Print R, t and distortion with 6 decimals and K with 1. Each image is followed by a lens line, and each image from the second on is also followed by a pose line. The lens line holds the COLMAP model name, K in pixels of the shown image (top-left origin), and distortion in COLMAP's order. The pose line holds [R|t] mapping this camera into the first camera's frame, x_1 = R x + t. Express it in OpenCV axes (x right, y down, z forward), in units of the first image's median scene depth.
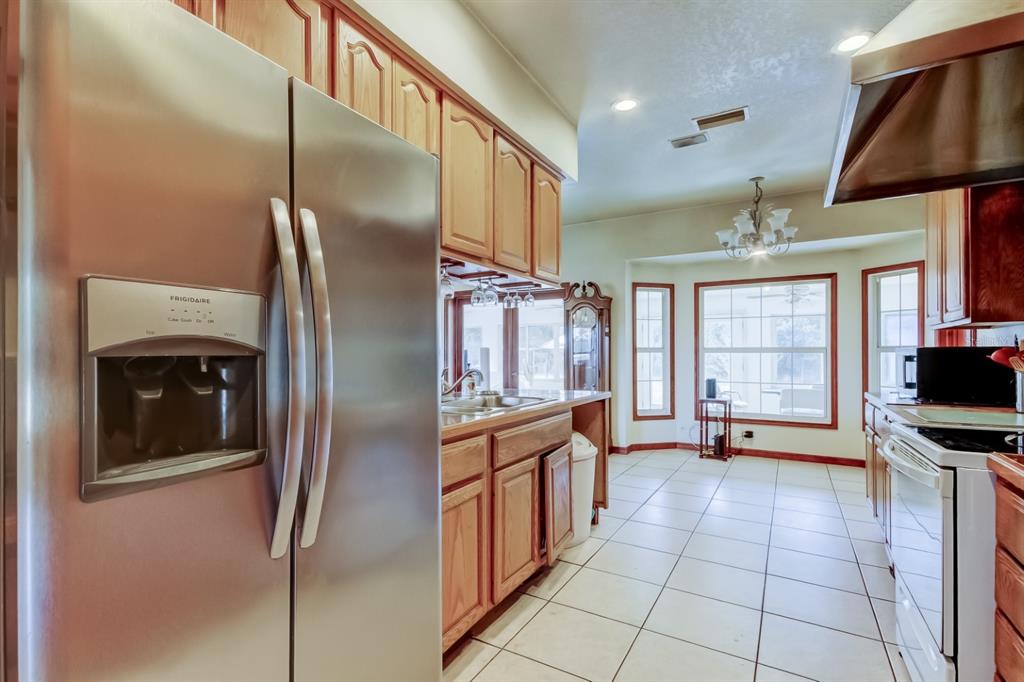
lens RADIAL K [[479.1, 0, 495.8], [0, 479.1, 351.6], [0, 0, 1]] dist [0.026191, -0.005187]
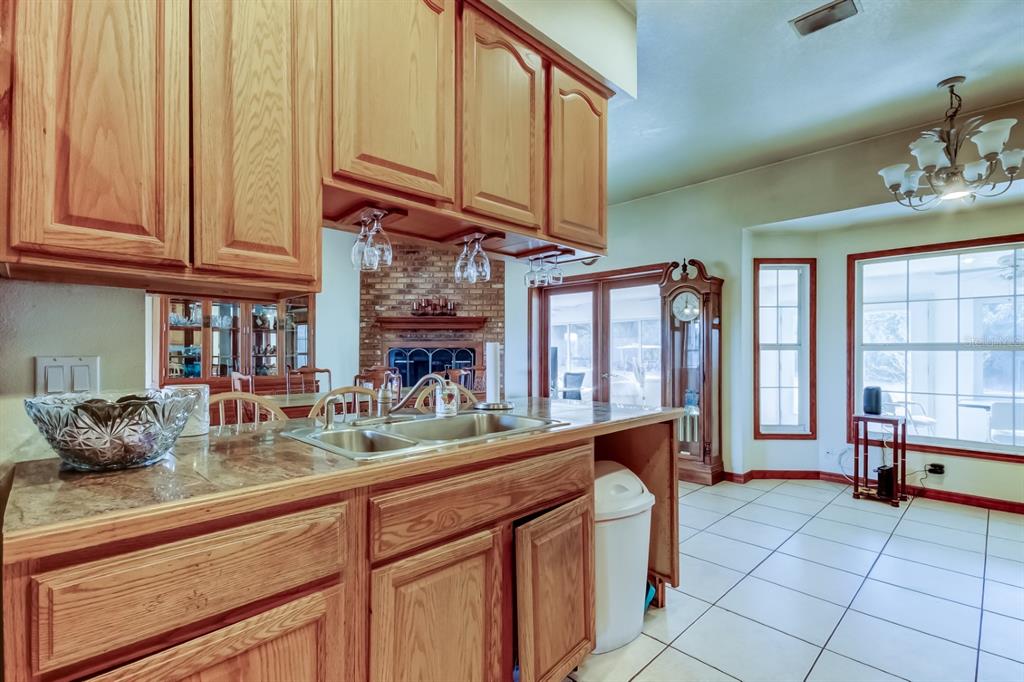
lens RADIAL K [[479.1, 0, 504.0], [0, 479.1, 349.7], [0, 0, 1]] dist [0.026191, -0.005187]
pose [[0.970343, 0.001574, -0.241728, 0.111183], [-0.001245, 0.999998, 0.001512, 0.001195], [0.241730, -0.001167, 0.970343, 0.208278]]
